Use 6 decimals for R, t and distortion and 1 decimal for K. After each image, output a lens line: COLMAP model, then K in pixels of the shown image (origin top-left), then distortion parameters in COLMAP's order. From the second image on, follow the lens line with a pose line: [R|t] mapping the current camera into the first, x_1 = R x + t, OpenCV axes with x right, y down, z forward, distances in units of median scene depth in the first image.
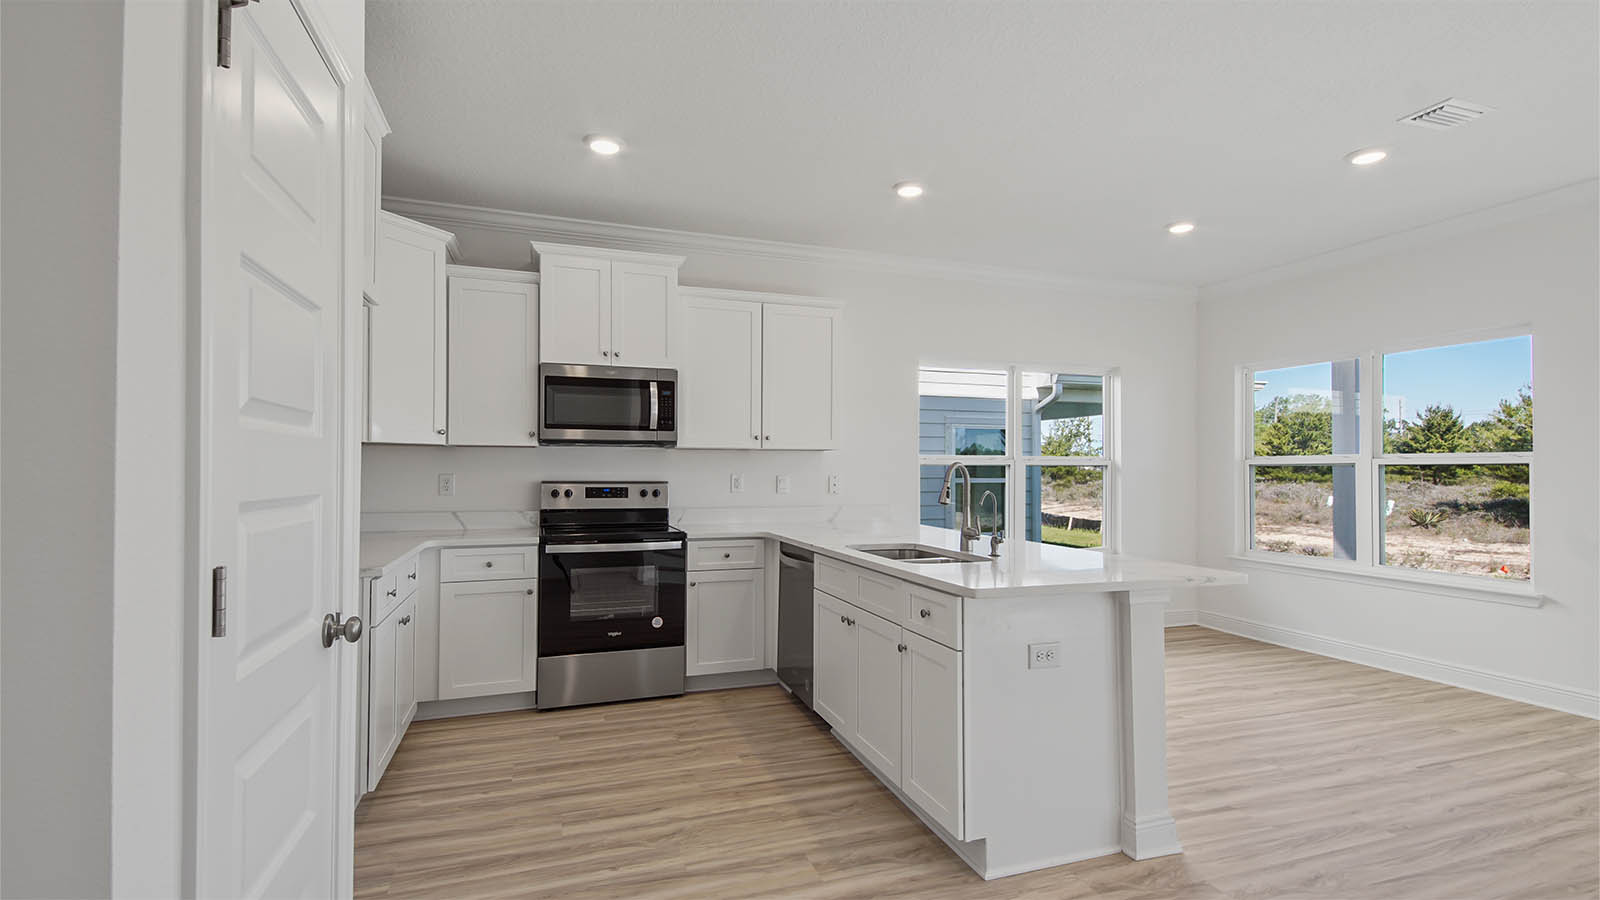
lens RADIAL K [[735.7, 0, 796.9], [0, 735.7, 472.1], [0, 0, 1]] dist [0.030791, -0.018624]
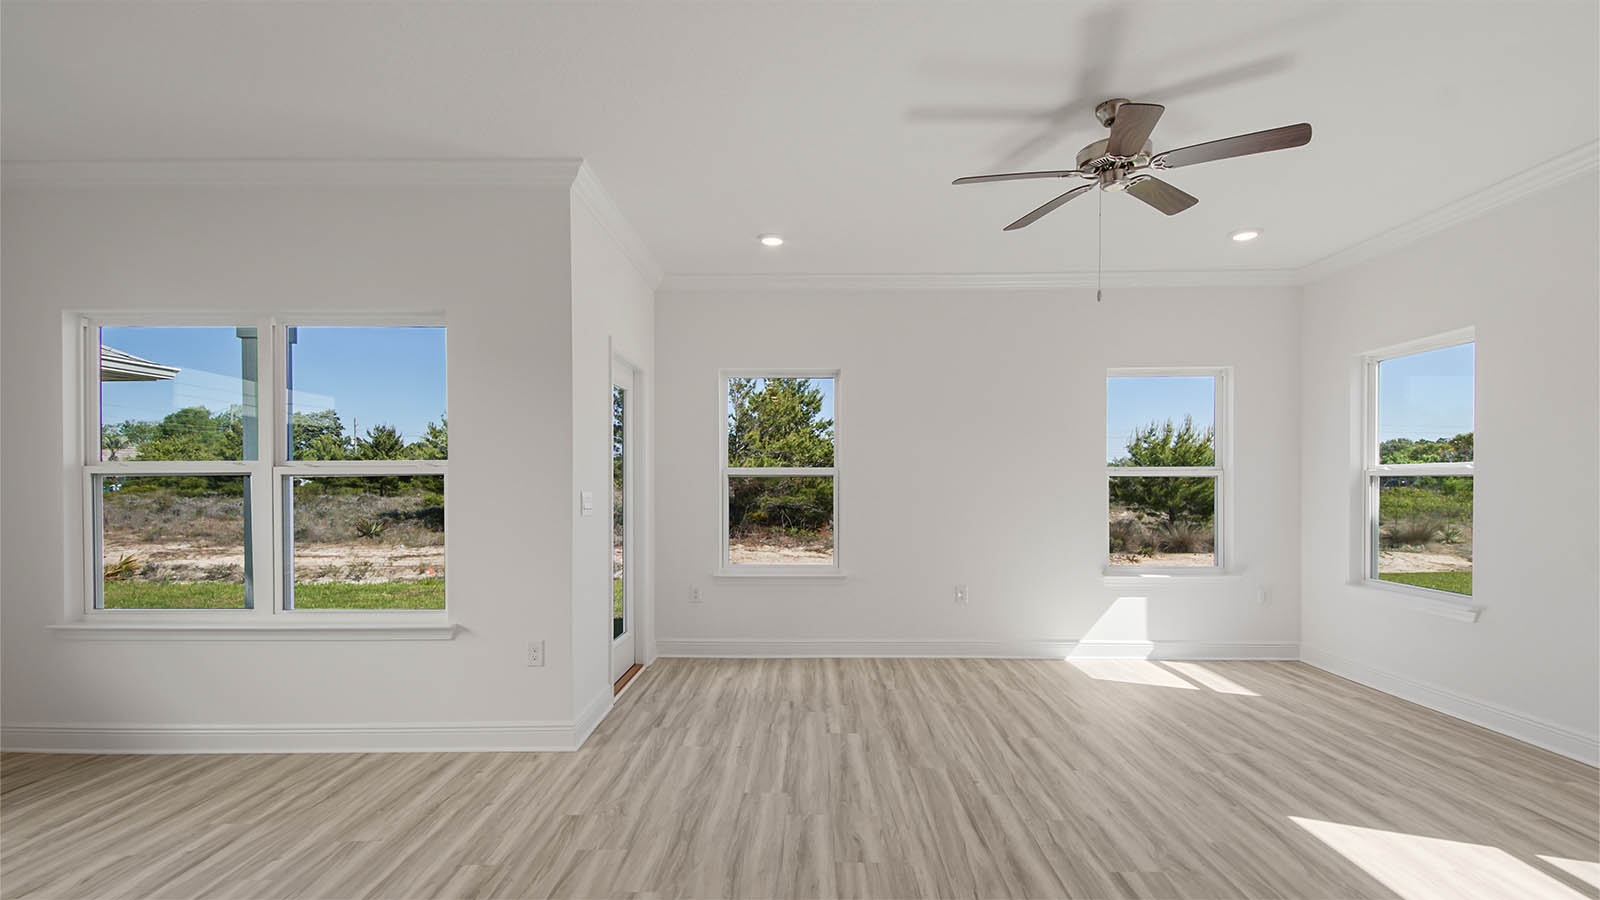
lens RADIAL K [[735.7, 0, 796.9], [0, 735.7, 472.1], [0, 0, 1]] dist [0.030791, -0.018624]
pose [[0.347360, 0.012136, 0.937653, 0.064189], [0.004775, 0.999880, -0.014710, 0.000044], [-0.937720, 0.009587, 0.347261, 0.063579]]
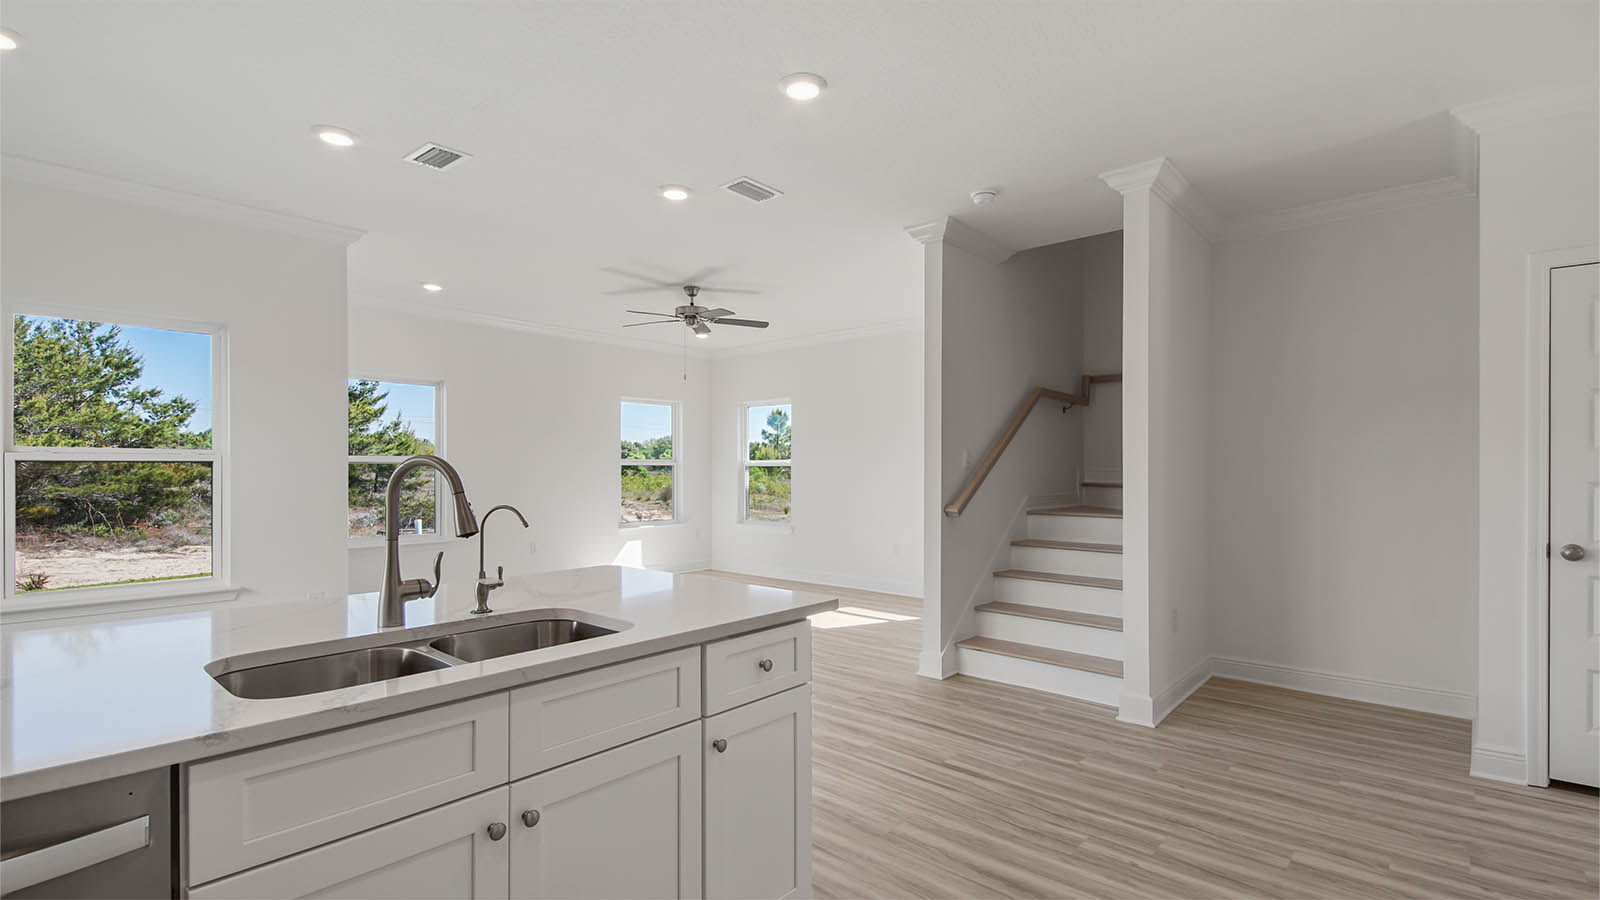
lens RADIAL K [[735.7, 0, 796.9], [0, 735.7, 472.1], [0, 0, 1]] dist [0.030791, -0.018624]
pose [[-0.470780, -0.006090, 0.882229, -0.059332], [0.000551, 0.999974, 0.007197, -0.000979], [-0.882250, 0.003874, -0.470765, 0.156771]]
